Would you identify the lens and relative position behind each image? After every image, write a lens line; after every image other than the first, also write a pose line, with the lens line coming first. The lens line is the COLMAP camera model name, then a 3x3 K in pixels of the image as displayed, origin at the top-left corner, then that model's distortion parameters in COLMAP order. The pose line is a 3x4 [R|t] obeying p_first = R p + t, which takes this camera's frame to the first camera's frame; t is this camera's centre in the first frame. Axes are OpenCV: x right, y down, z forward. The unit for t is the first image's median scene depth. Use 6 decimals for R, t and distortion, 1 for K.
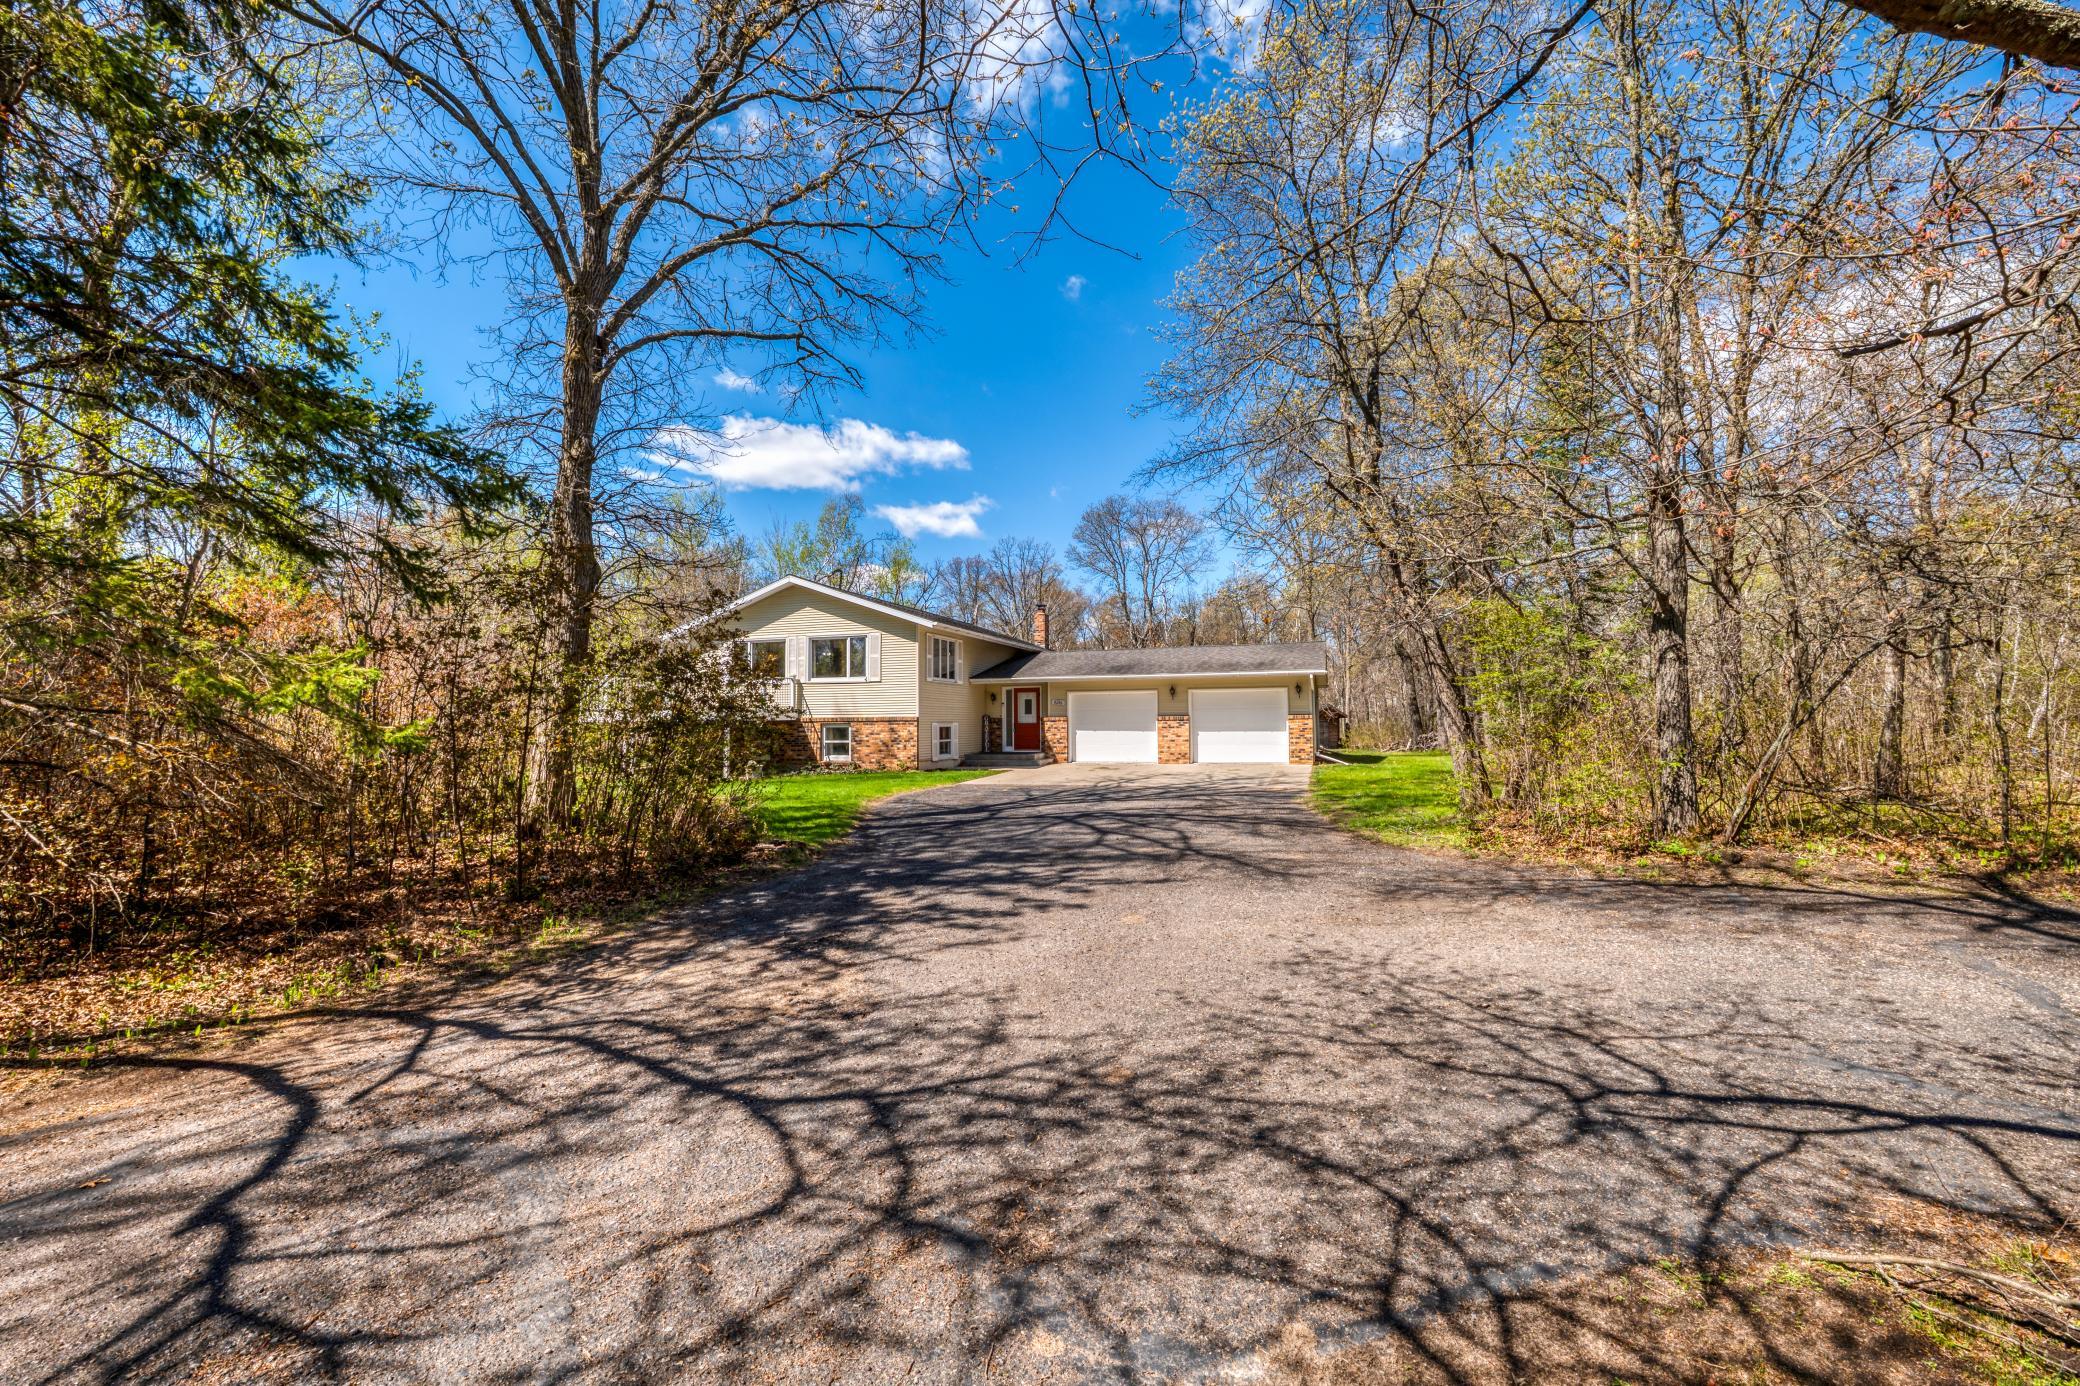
lens RADIAL K [[852.9, 0, 1040.0], [0, 852.9, 693.0], [0, 0, 1]] dist [-0.013914, 0.000561]
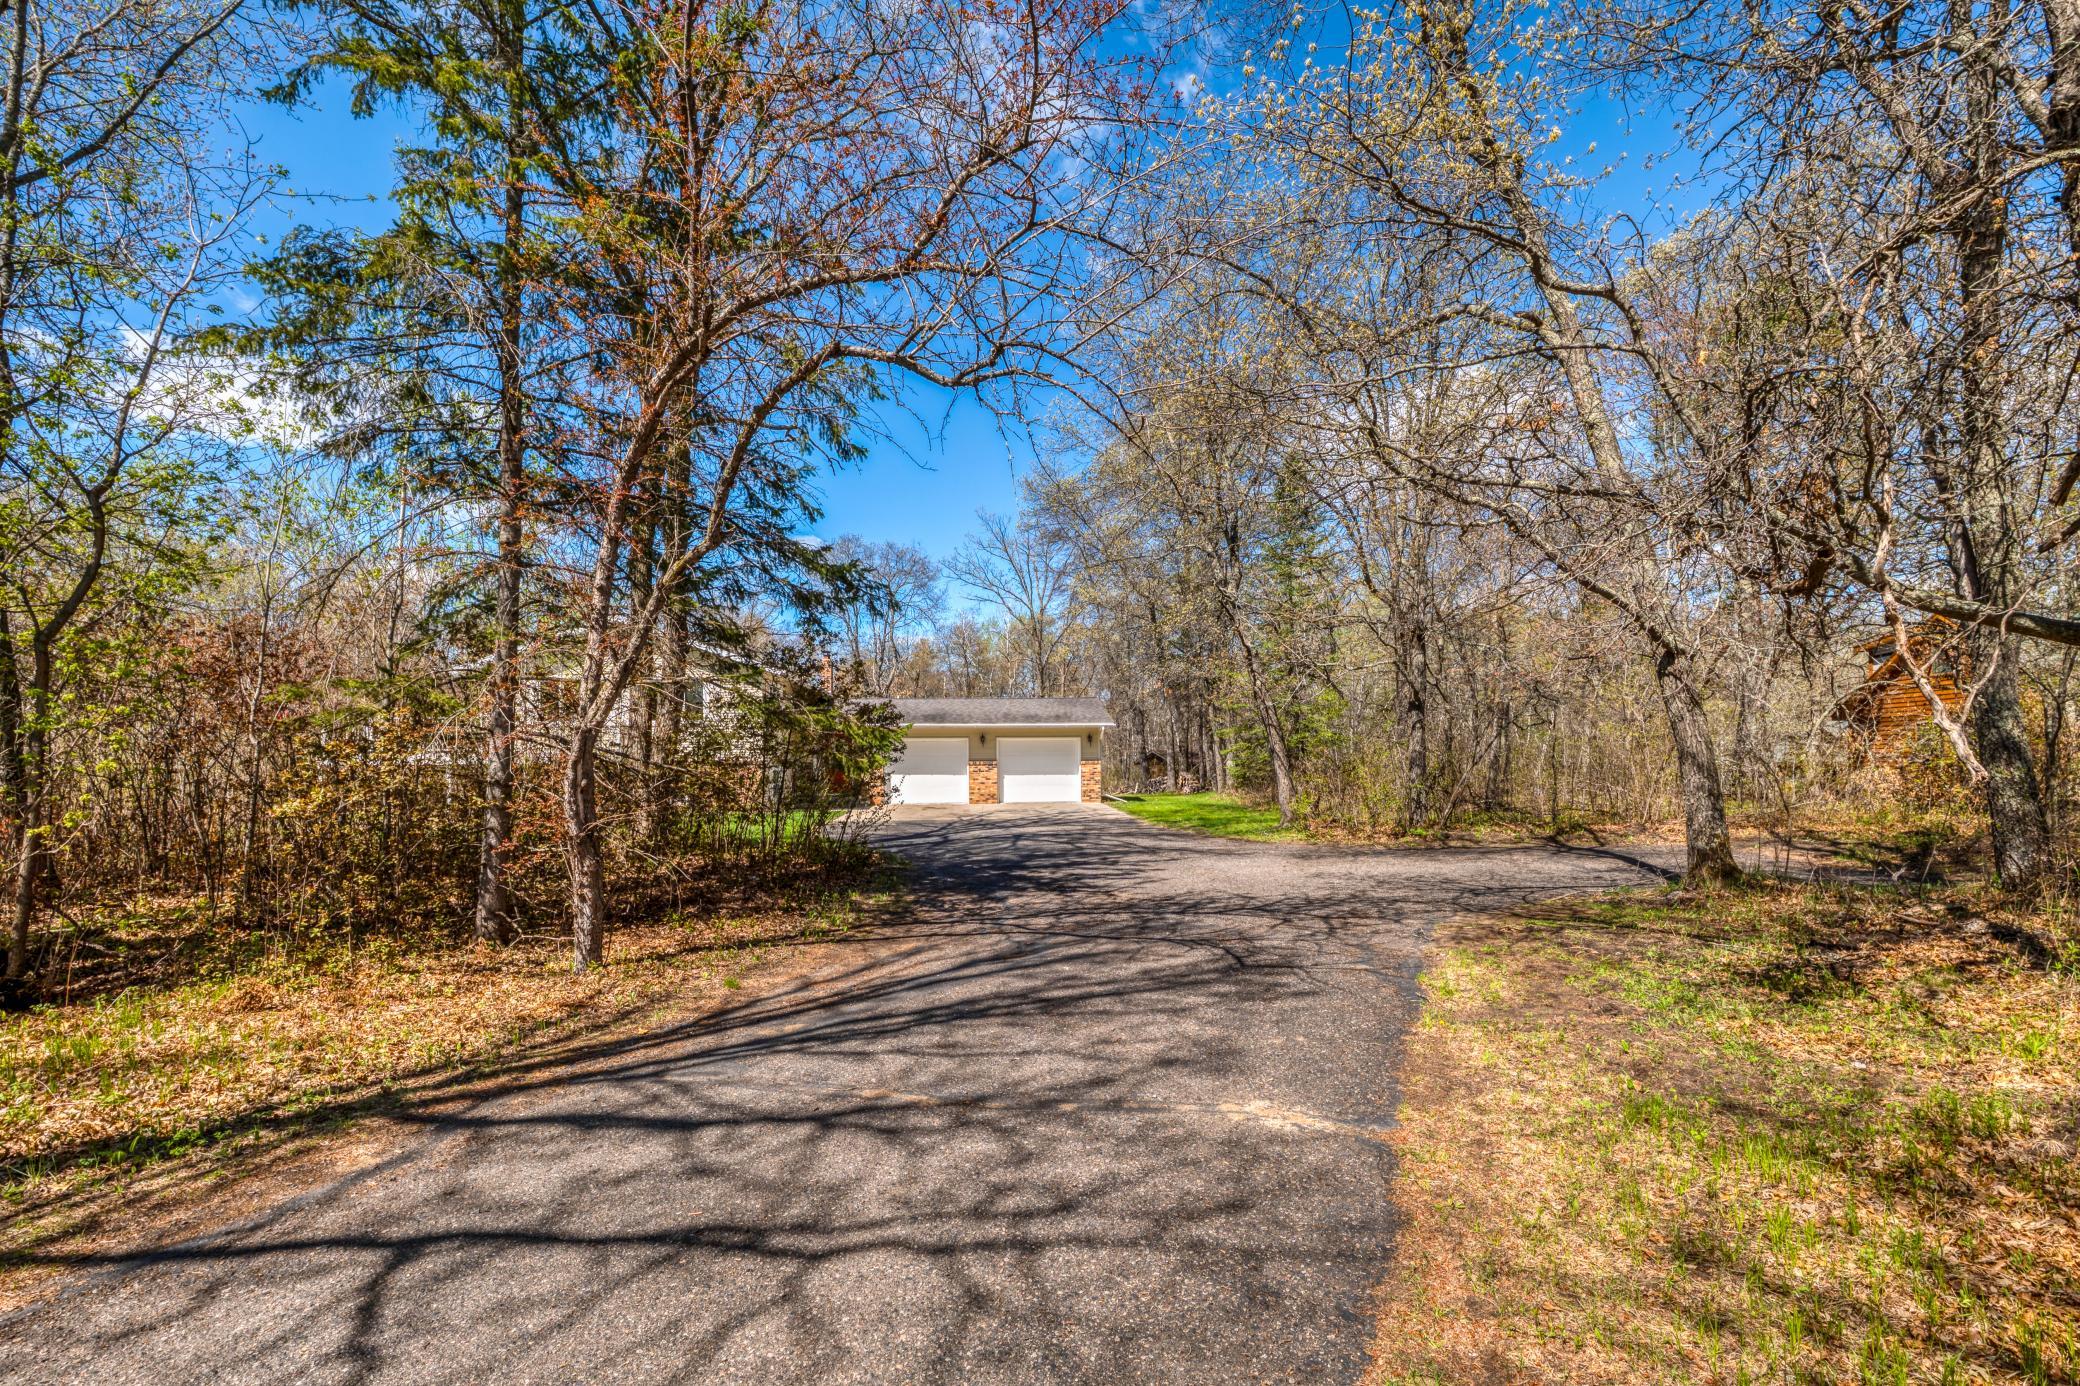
lens RADIAL K [[937.5, 0, 1048.0], [0, 937.5, 792.9], [0, 0, 1]] dist [-0.000206, -0.000022]
pose [[0.922141, -0.008137, 0.386767, -0.249517], [-0.014116, 0.998405, 0.054661, 0.000067], [-0.386595, -0.055865, 0.920556, -0.177558]]
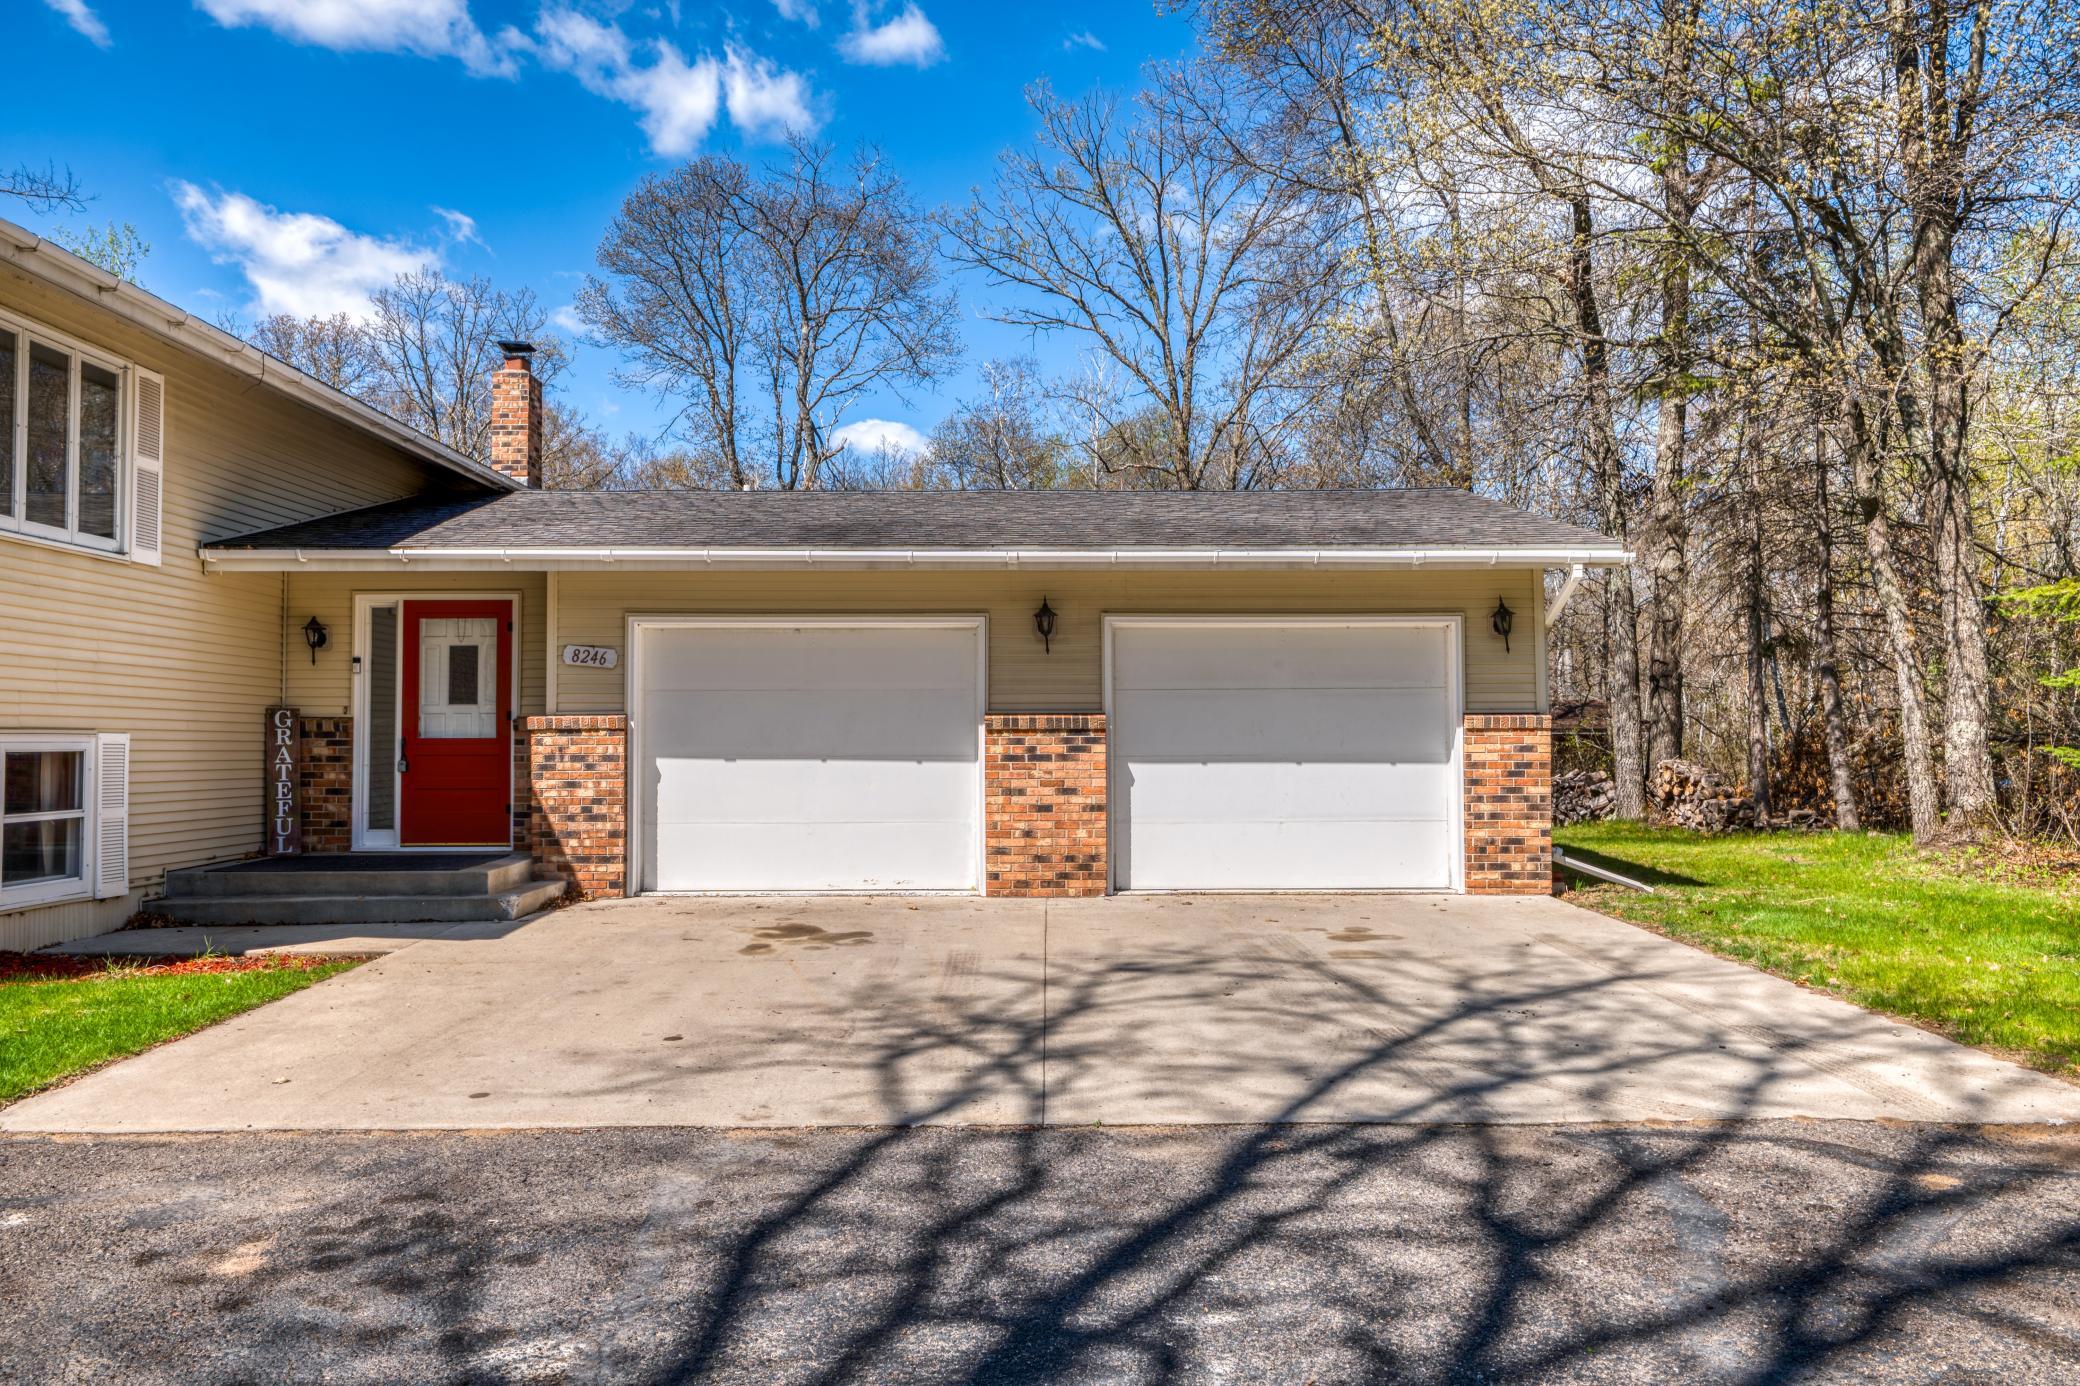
lens RADIAL K [[1590.6, 0, 1040.0], [0, 1590.6, 693.0], [0, 0, 1]] dist [-0.000507, -0.000341]
pose [[0.944939, 0.016837, 0.326812, -0.006624], [-0.017460, 0.999847, -0.001026, 0.021269], [-0.326779, -0.004736, 0.945089, 0.549581]]
